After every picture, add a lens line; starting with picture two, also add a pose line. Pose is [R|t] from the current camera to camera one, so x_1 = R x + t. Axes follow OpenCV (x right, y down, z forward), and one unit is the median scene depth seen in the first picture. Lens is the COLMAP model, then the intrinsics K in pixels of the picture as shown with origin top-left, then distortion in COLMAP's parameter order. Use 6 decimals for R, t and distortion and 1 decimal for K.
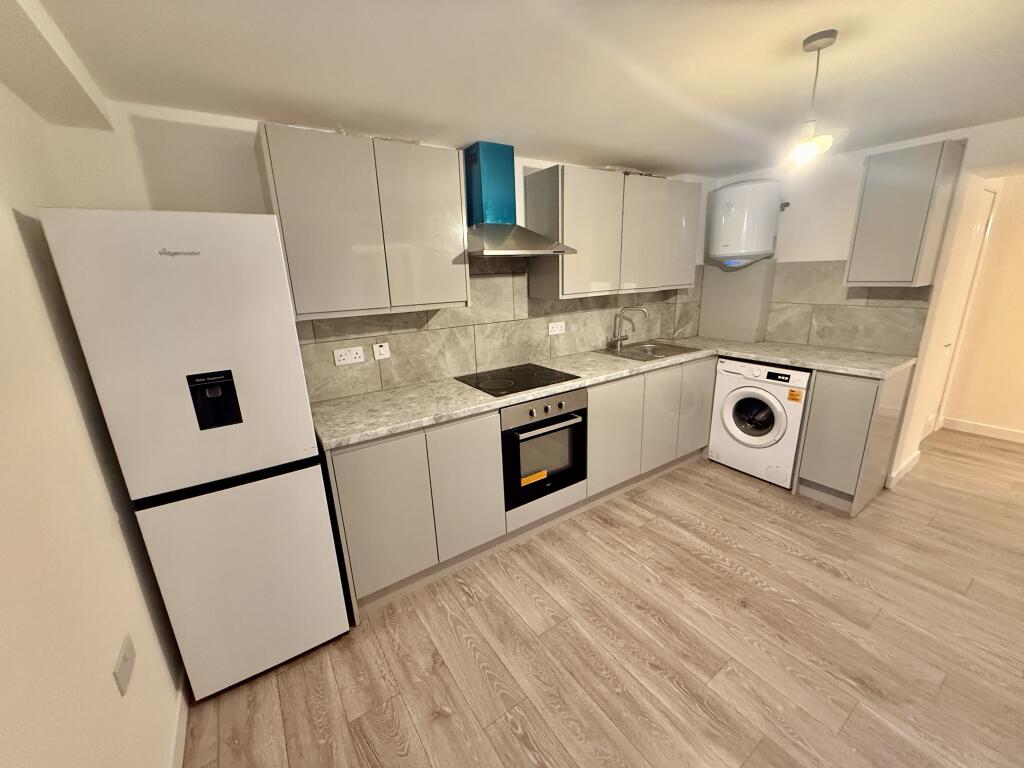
lens RADIAL K [[408.1, 0, 512.3], [0, 408.1, 385.9], [0, 0, 1]] dist [0.004244, 0.000322]
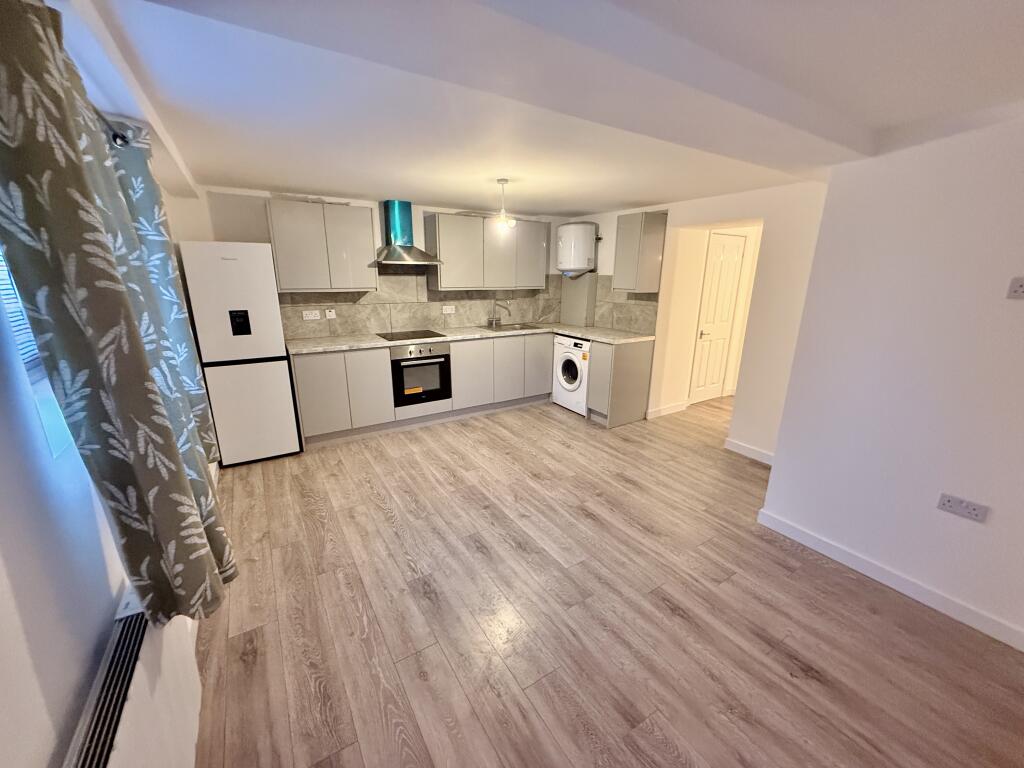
lens RADIAL K [[408.1, 0, 511.4], [0, 408.1, 385.6], [0, 0, 1]] dist [0.004244, 0.000322]
pose [[0.998520, 0.051557, -0.017328, 0.466083], [-0.051573, 0.998669, -0.000499, 0.168808], [0.017279, 0.001392, 0.999850, -0.693356]]
